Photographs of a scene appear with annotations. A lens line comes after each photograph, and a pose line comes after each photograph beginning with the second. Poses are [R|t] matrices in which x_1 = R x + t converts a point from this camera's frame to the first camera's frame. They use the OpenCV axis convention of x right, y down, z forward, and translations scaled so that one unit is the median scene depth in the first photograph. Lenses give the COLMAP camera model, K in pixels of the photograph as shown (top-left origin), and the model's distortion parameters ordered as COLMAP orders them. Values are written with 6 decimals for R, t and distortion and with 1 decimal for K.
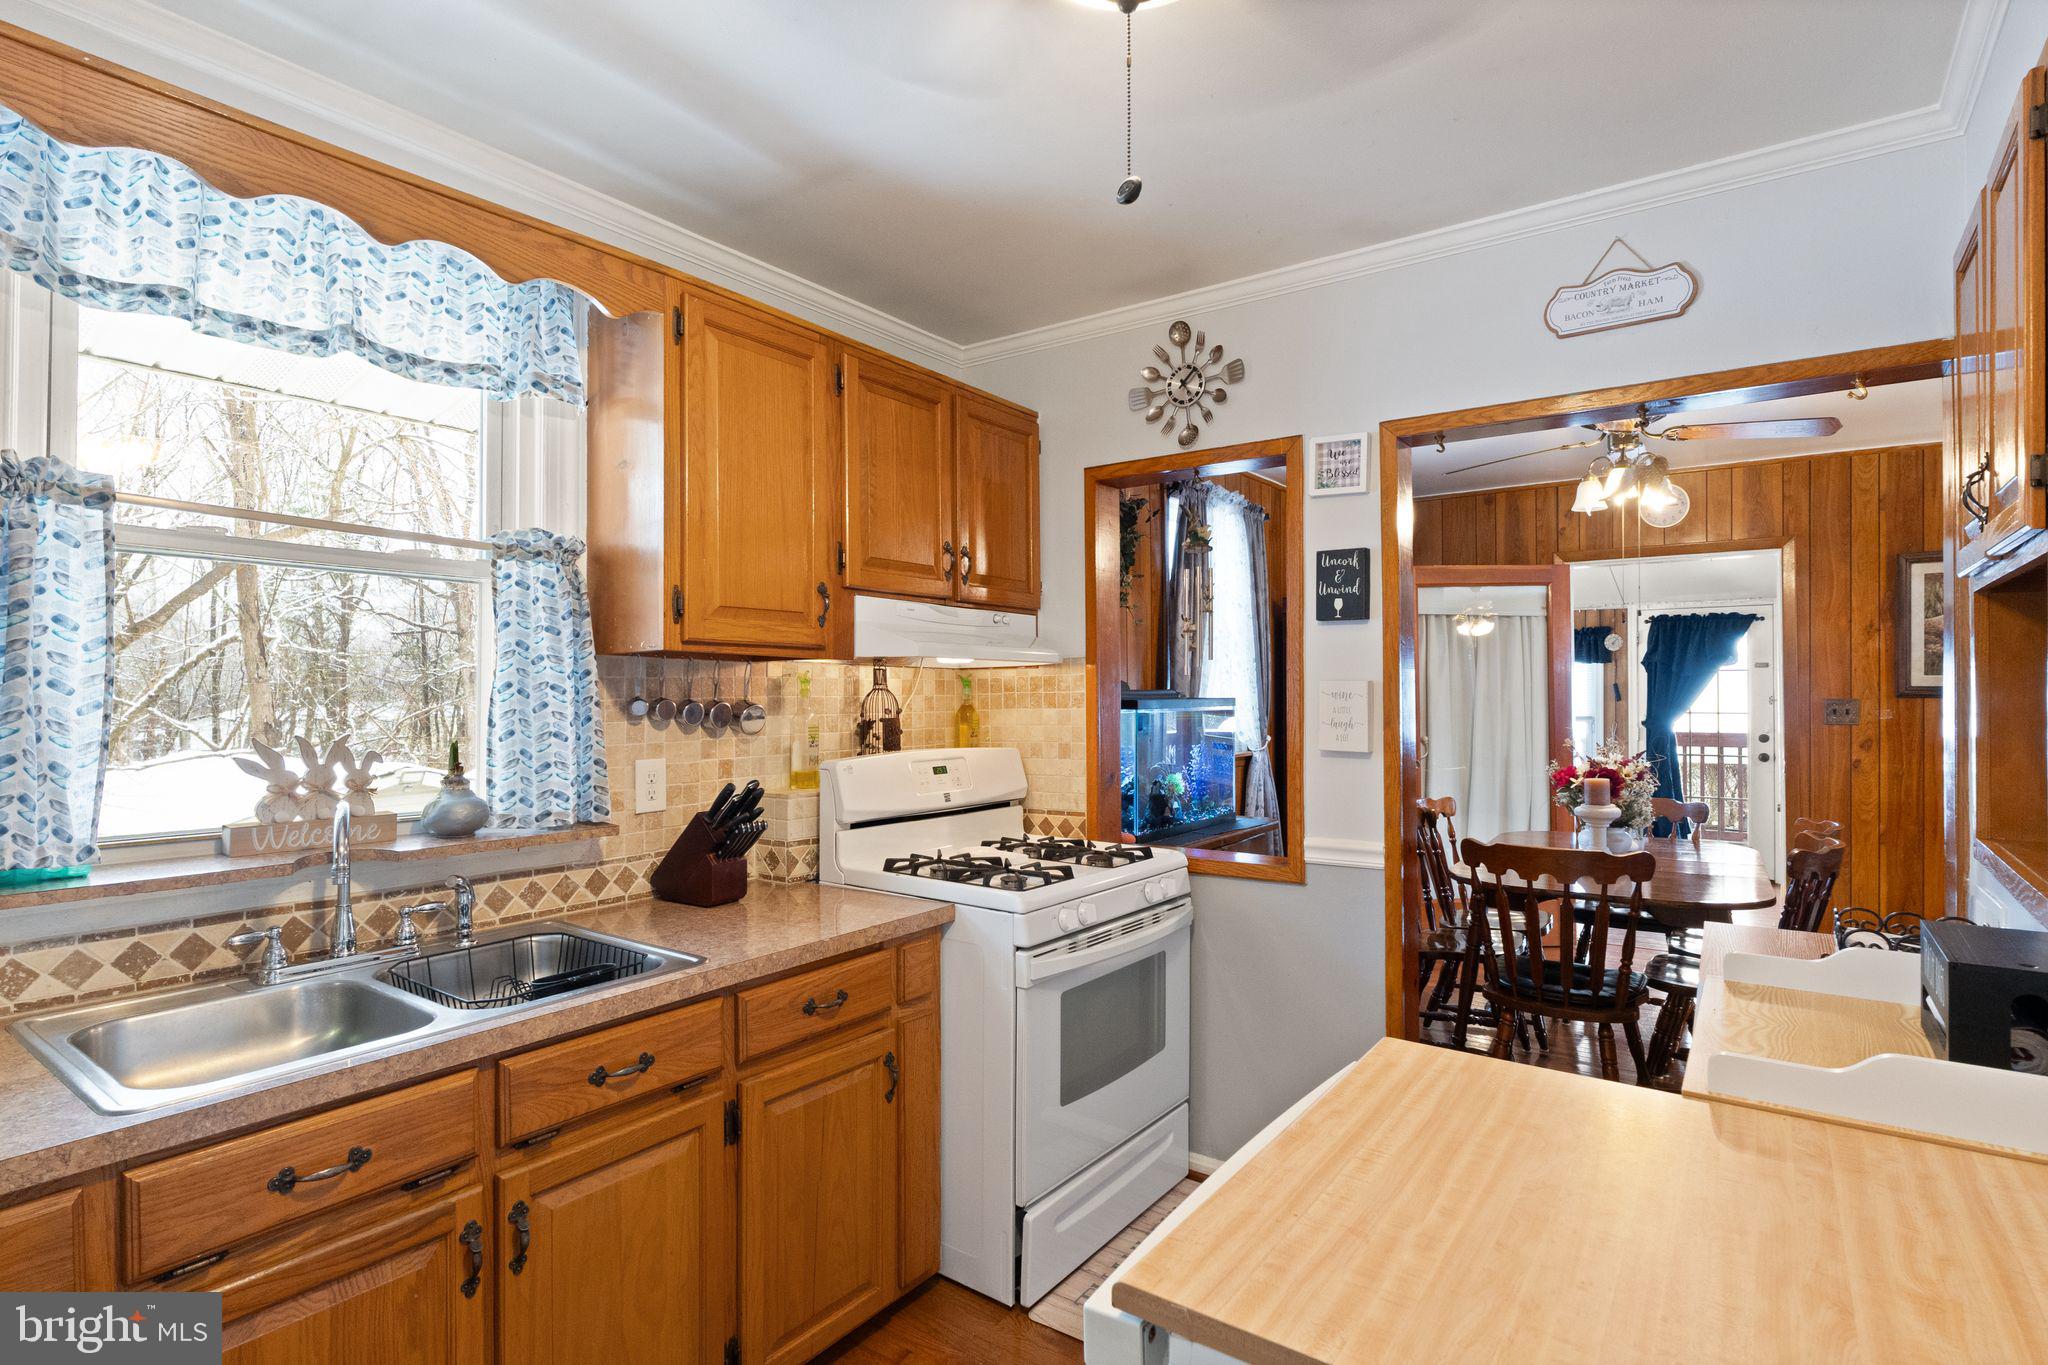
lens RADIAL K [[1017.6, 0, 1030.0], [0, 1017.6, 686.4], [0, 0, 1]] dist [-0.004299, -0.000062]
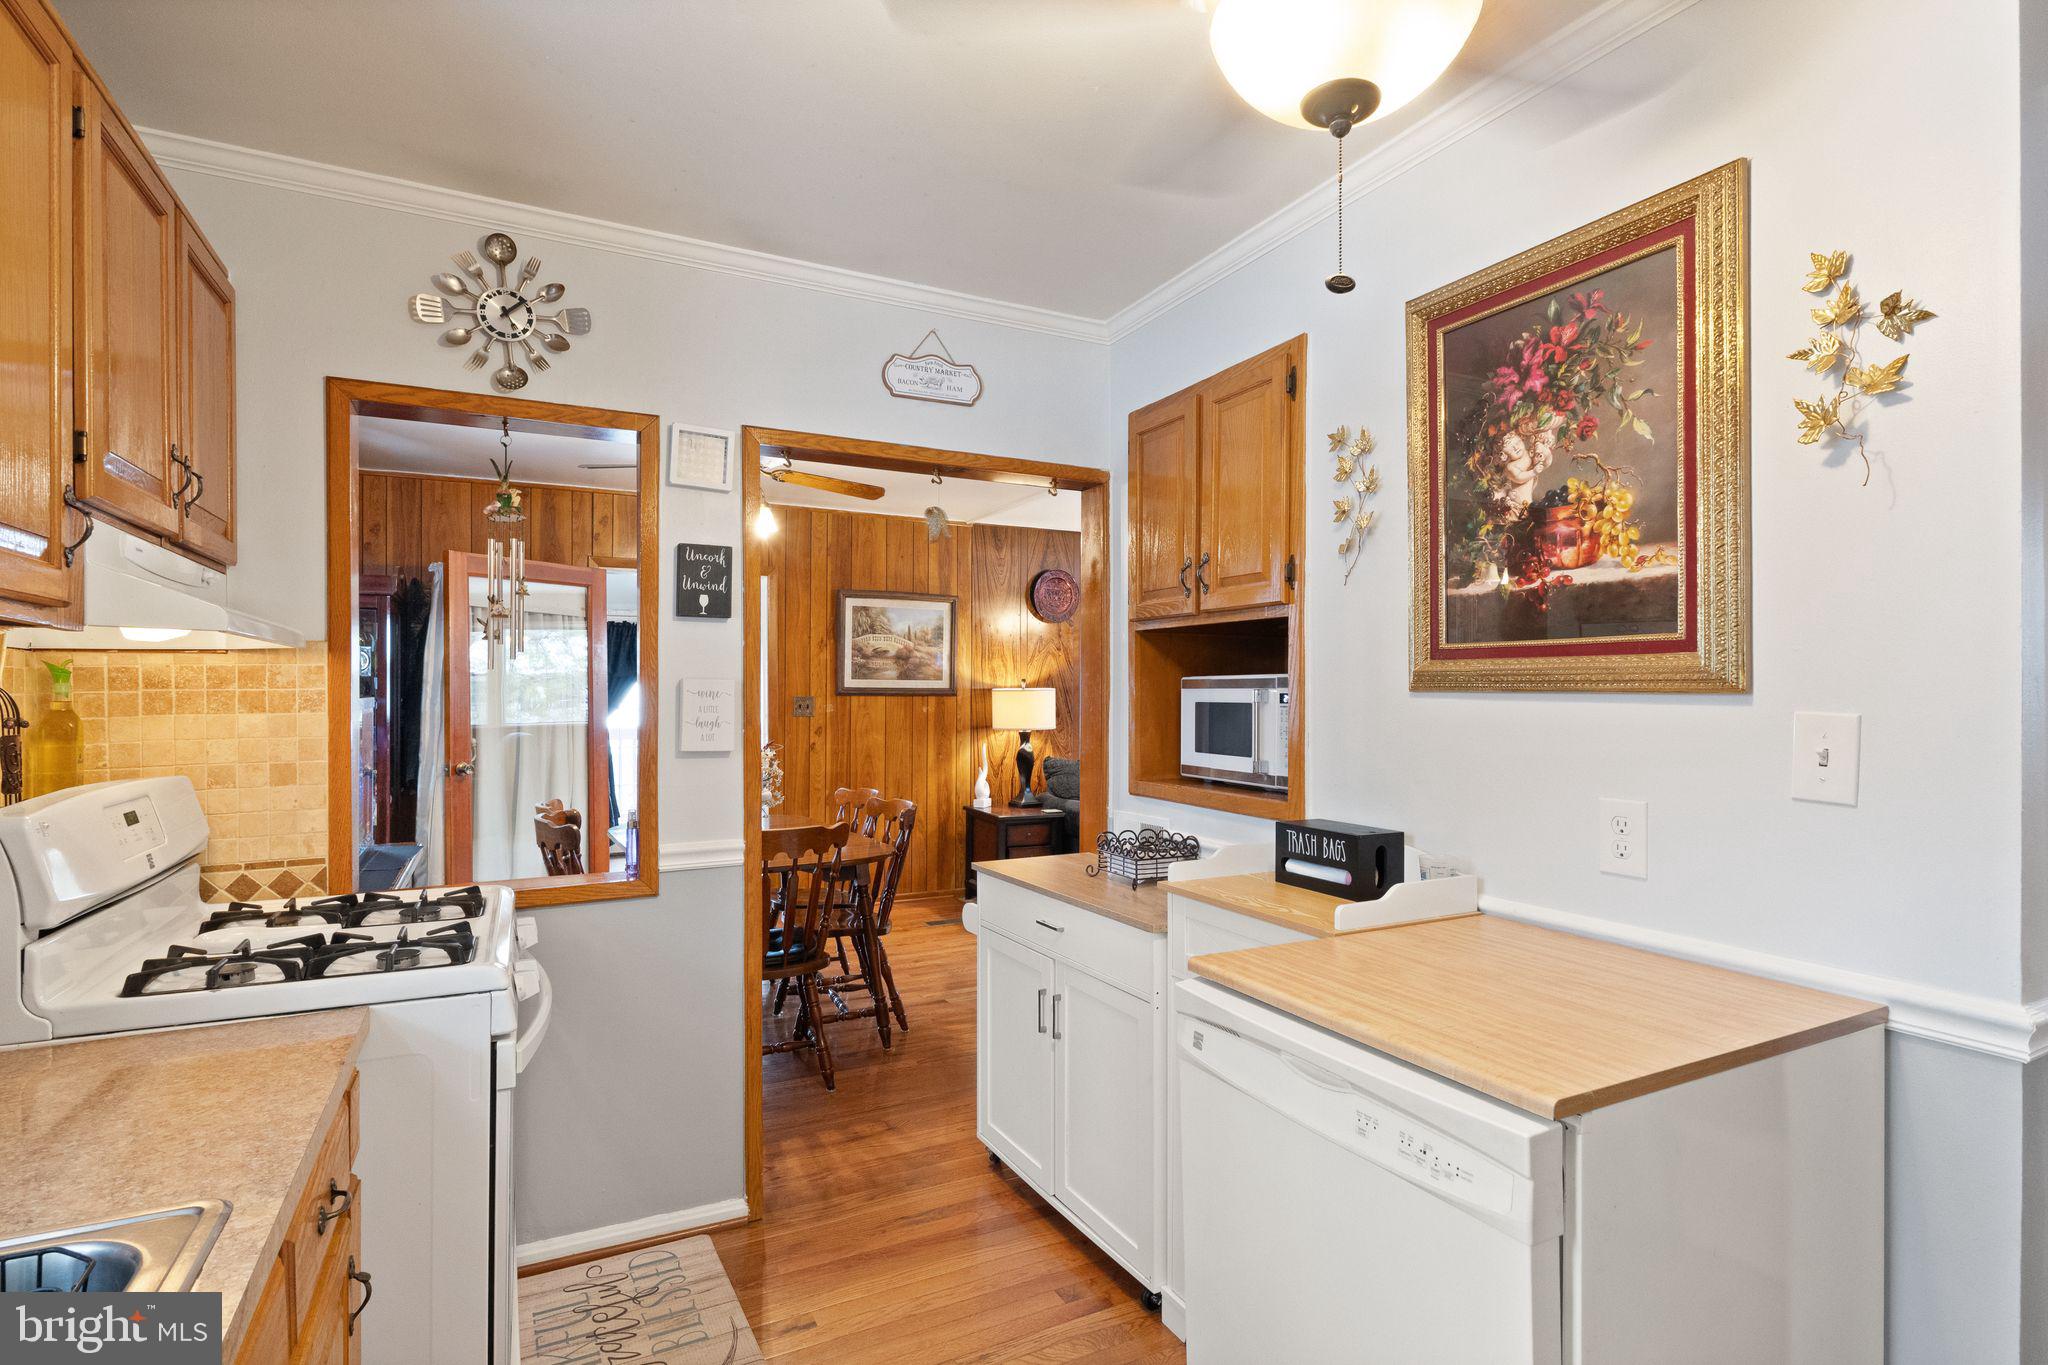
lens RADIAL K [[1017.6, 0, 1024.0], [0, 1017.6, 691.8], [0, 0, 1]] dist [-0.004299, -0.000062]
pose [[0.455707, 0.001615, 0.890128, -0.427233], [-0.007446, 0.999970, 0.001997, 0.002270], [-0.890099, -0.007538, 0.455705, 0.282994]]
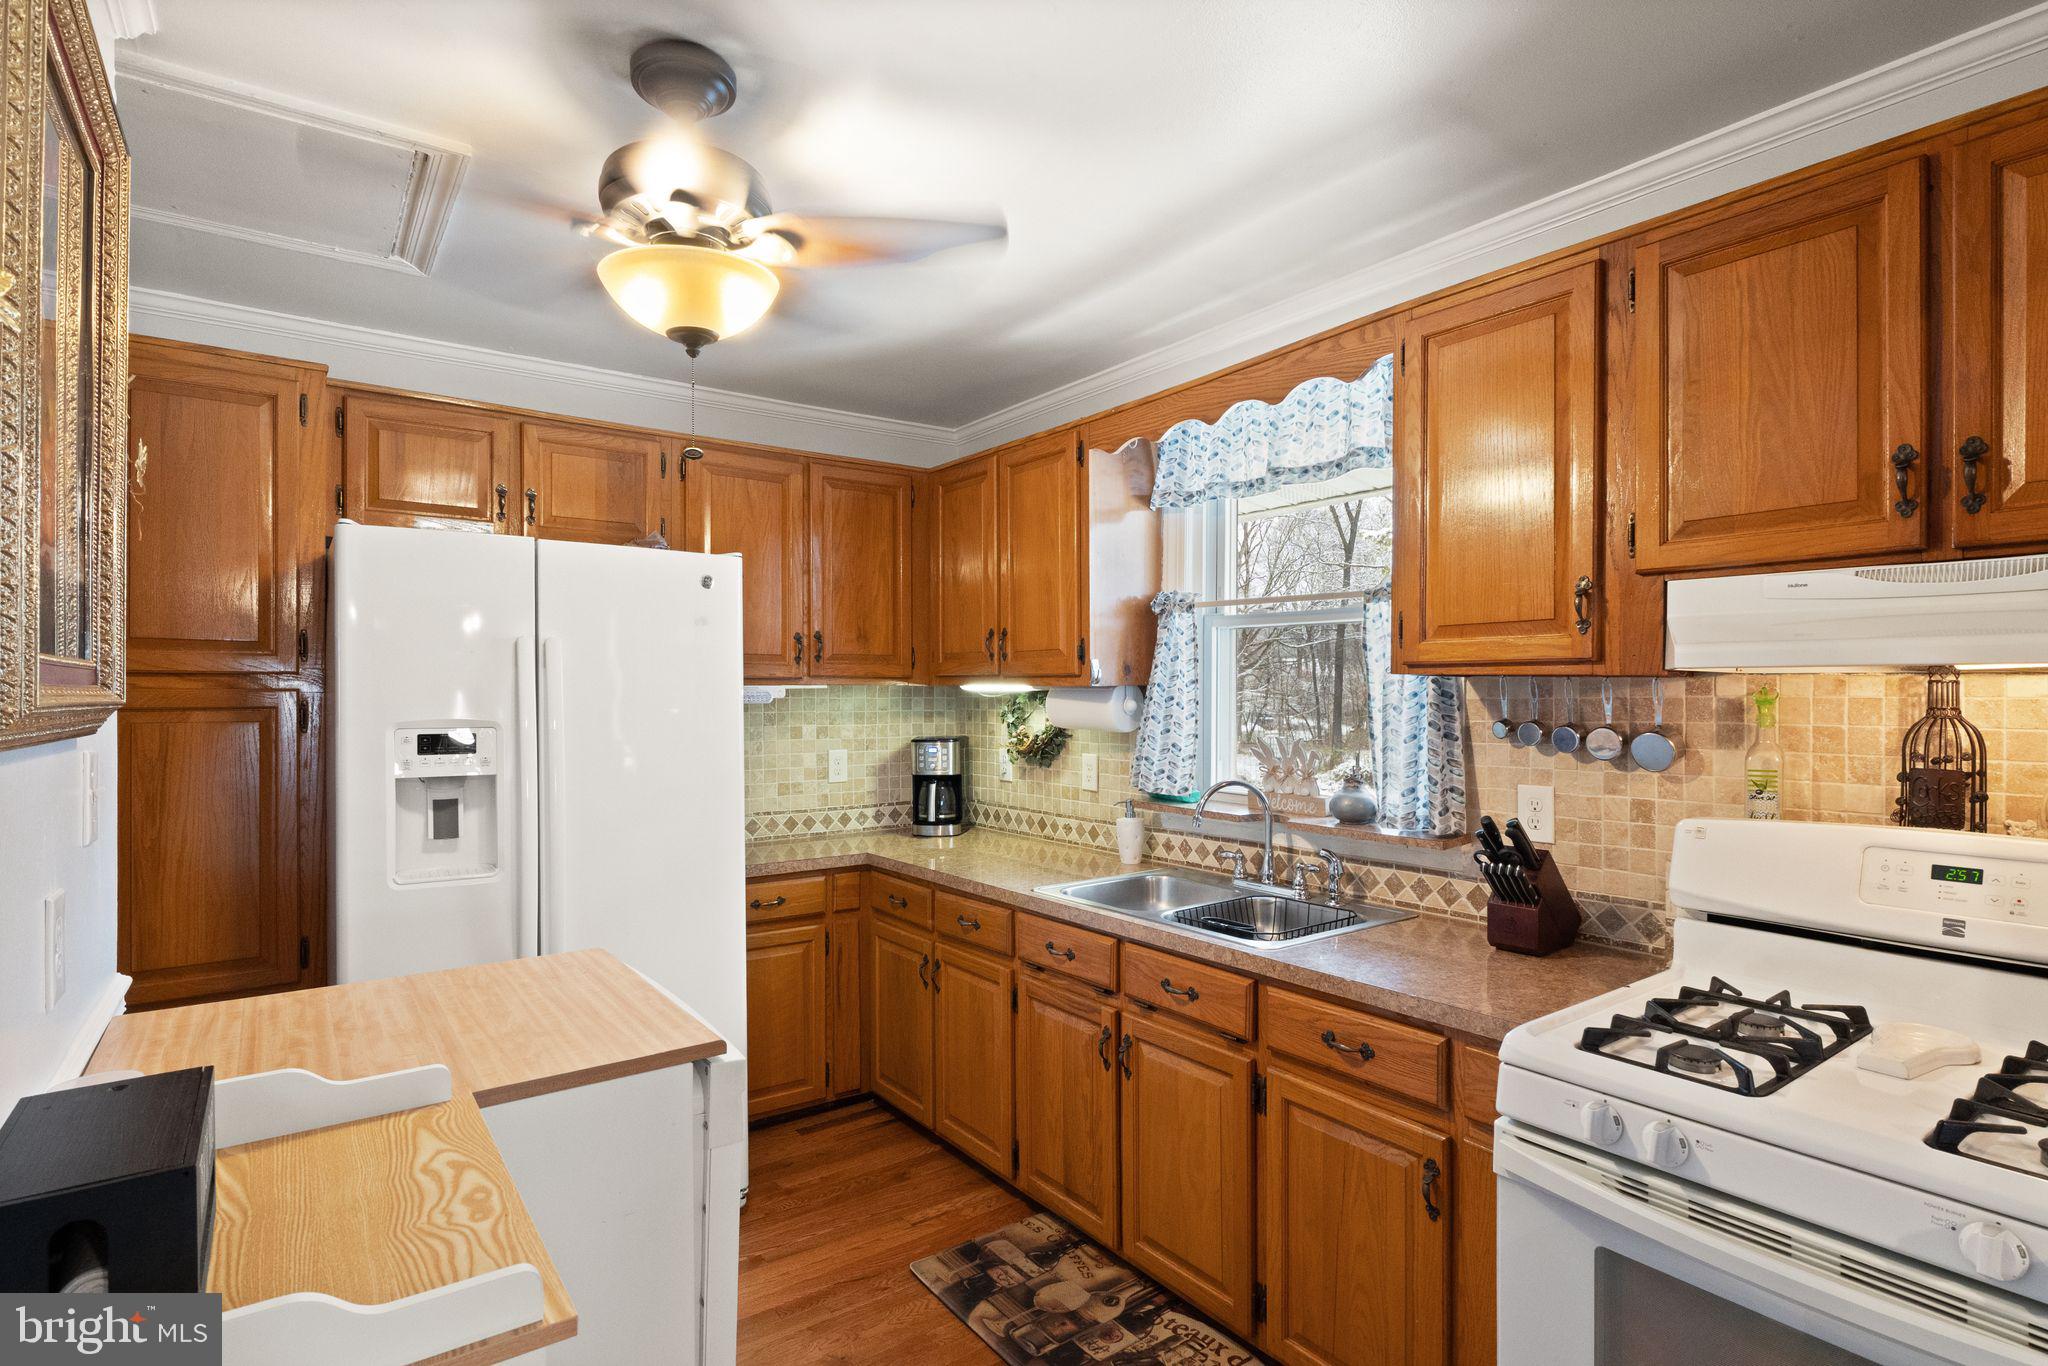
lens RADIAL K [[1017.6, 0, 1020.7], [0, 1017.6, 693.4], [0, 0, 1]] dist [-0.004299, -0.000062]
pose [[-0.308773, 0.003247, -0.951130, 0.616313], [0.006735, 0.999977, 0.001227, -0.015998], [0.951112, -0.006027, -0.308788, 0.781226]]
